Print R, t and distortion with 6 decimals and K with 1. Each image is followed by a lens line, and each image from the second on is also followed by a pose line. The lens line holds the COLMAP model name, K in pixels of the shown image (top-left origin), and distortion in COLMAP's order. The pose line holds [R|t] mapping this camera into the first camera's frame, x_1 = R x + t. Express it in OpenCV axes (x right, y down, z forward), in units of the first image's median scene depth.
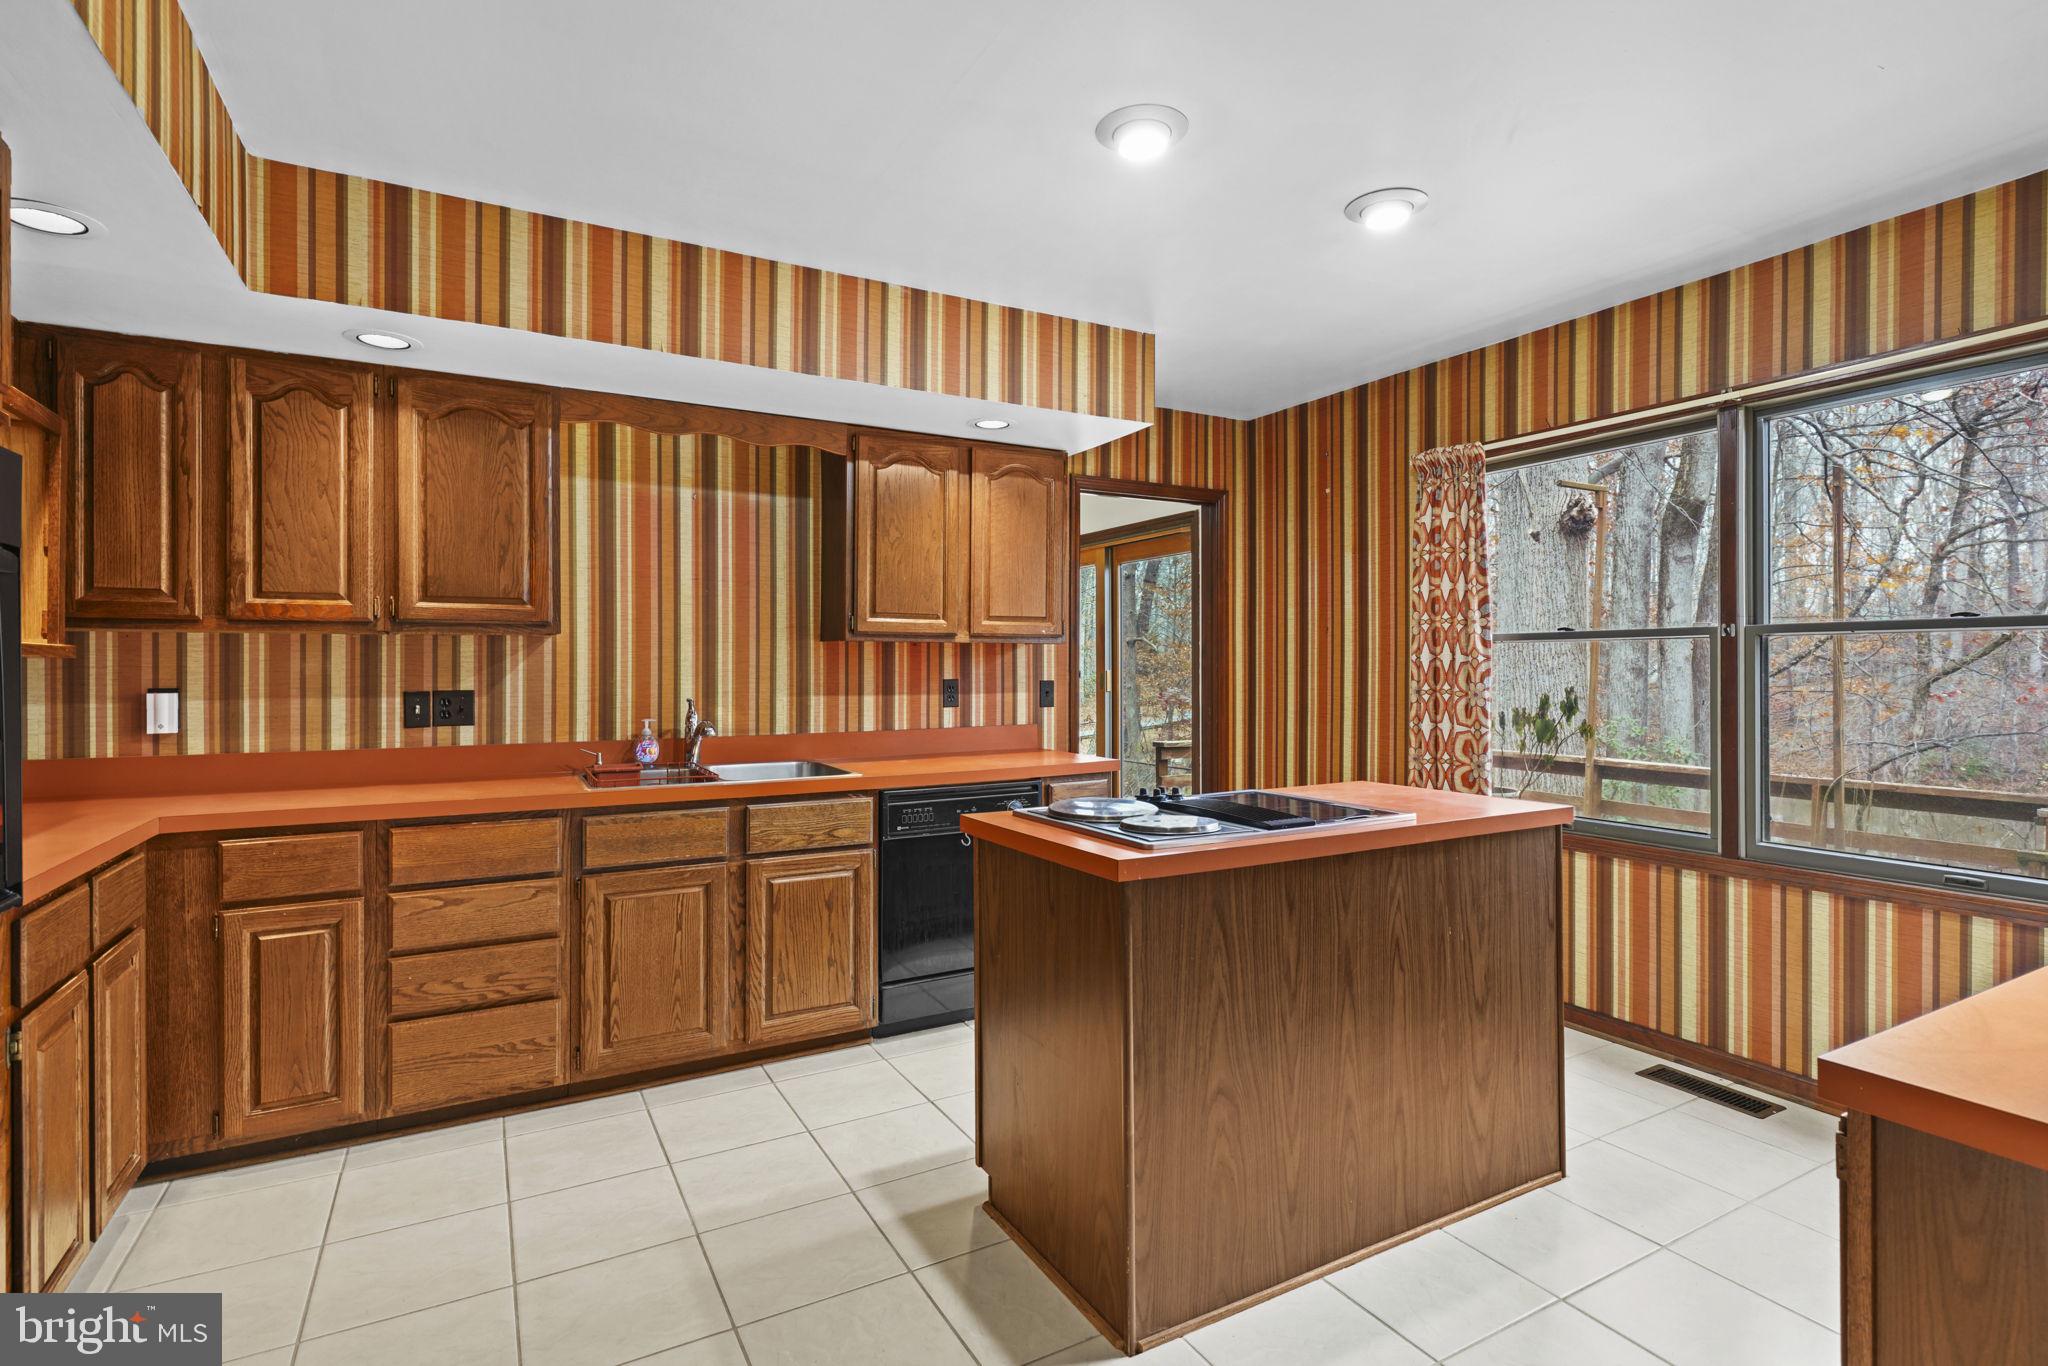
lens RADIAL K [[985.8, 0, 1029.4], [0, 985.8, 675.3], [0, 0, 1]] dist [-0.016239, 0.000821]
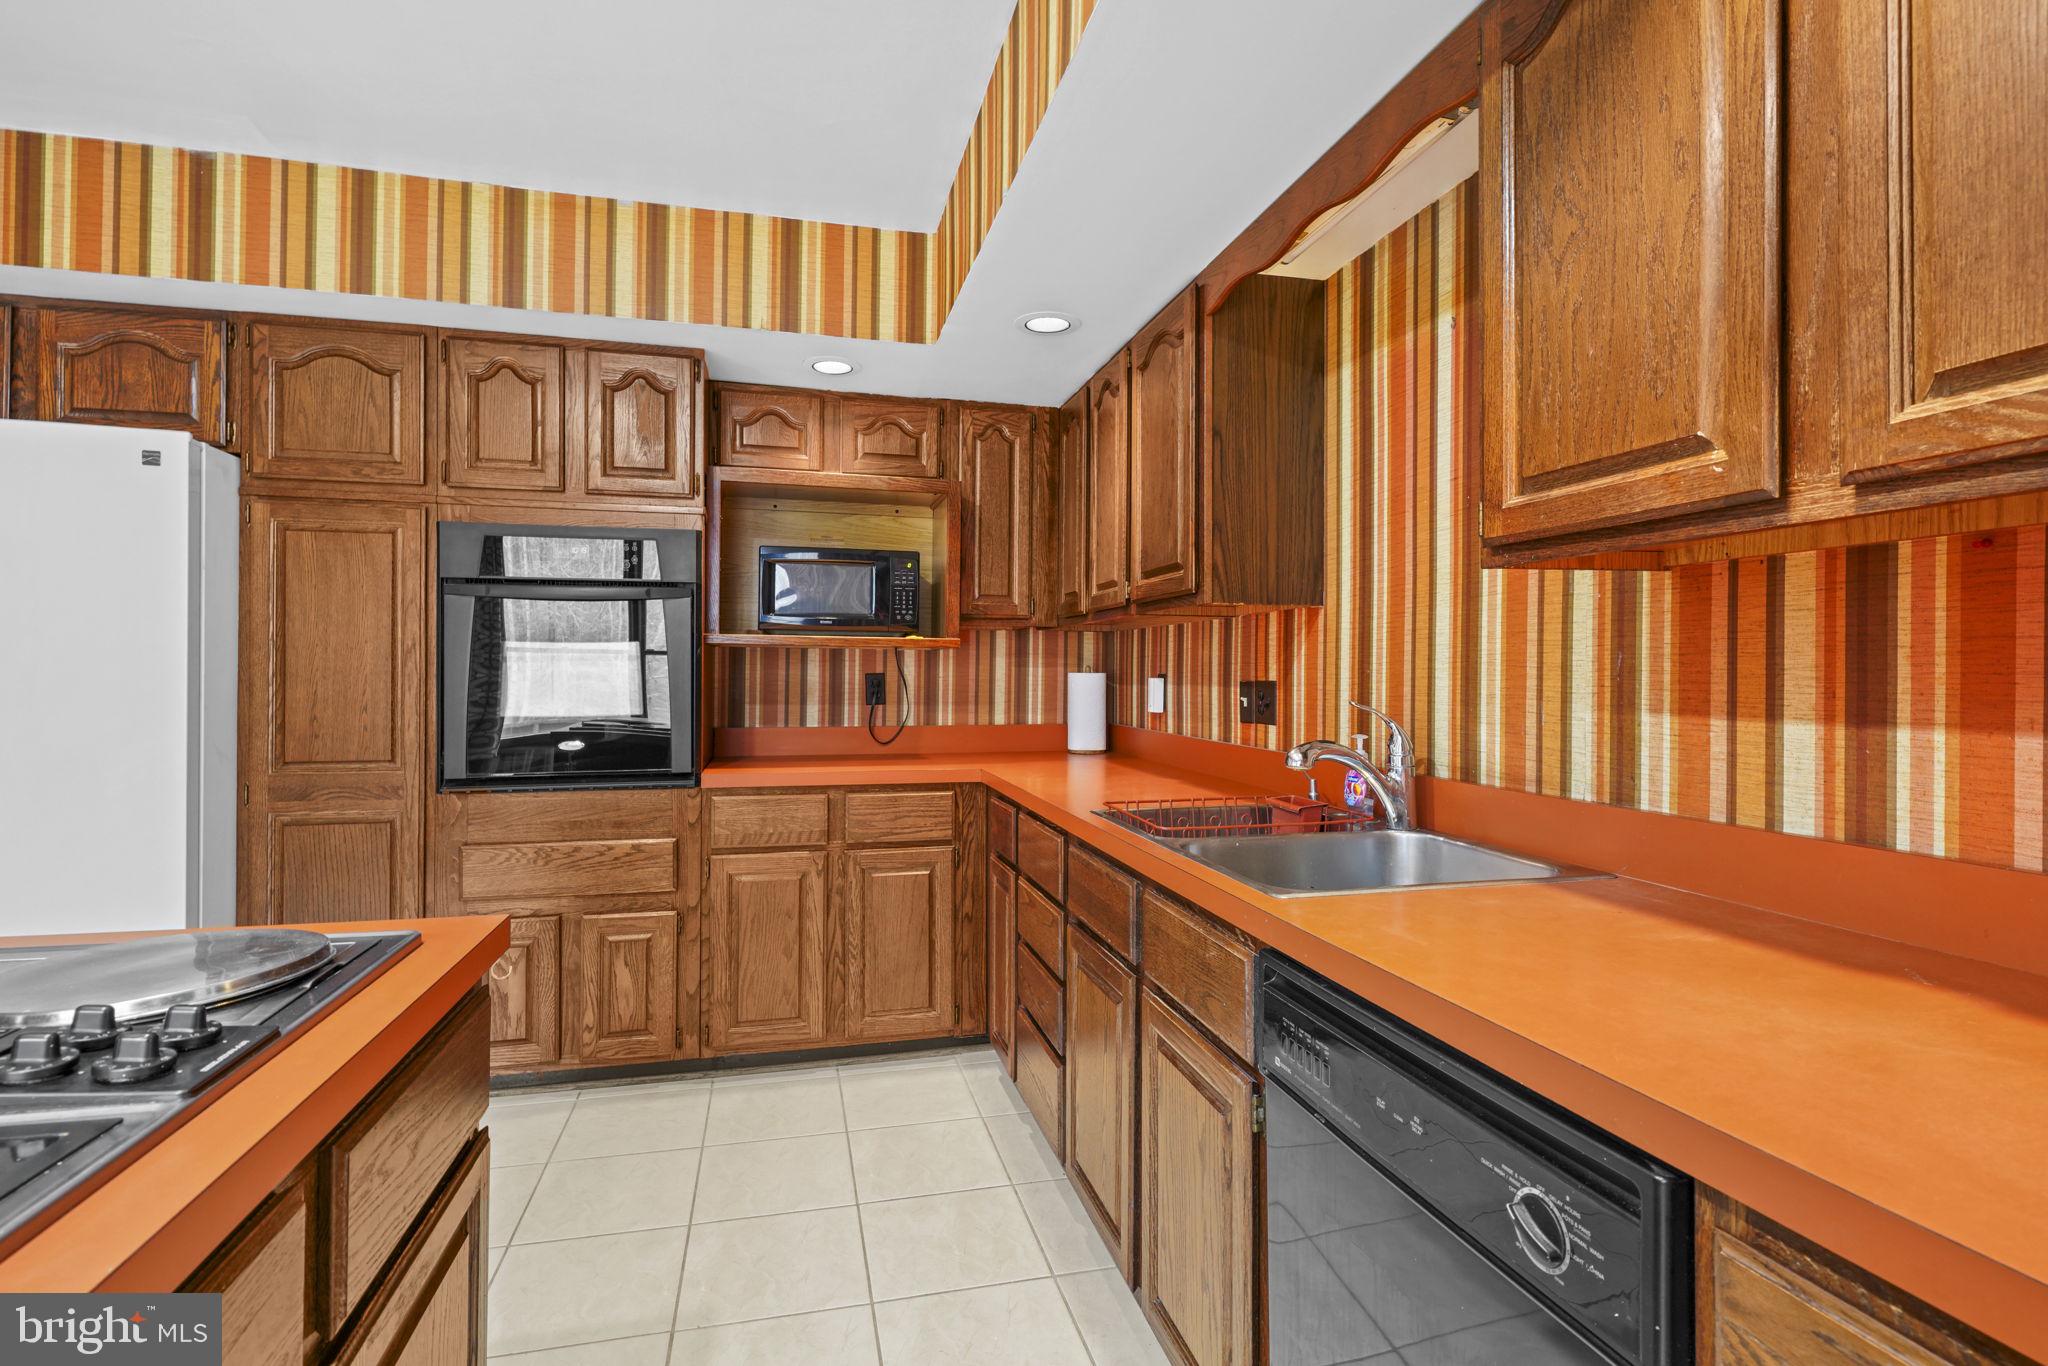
lens RADIAL K [[985.8, 0, 1034.9], [0, 985.8, 676.4], [0, 0, 1]] dist [-0.016239, 0.000821]
pose [[-0.263095, 0.007298, -0.964742, 0.226627], [-0.006440, 0.999936, 0.009321, 0.004409], [0.964748, 0.008665, -0.263031, 0.914723]]
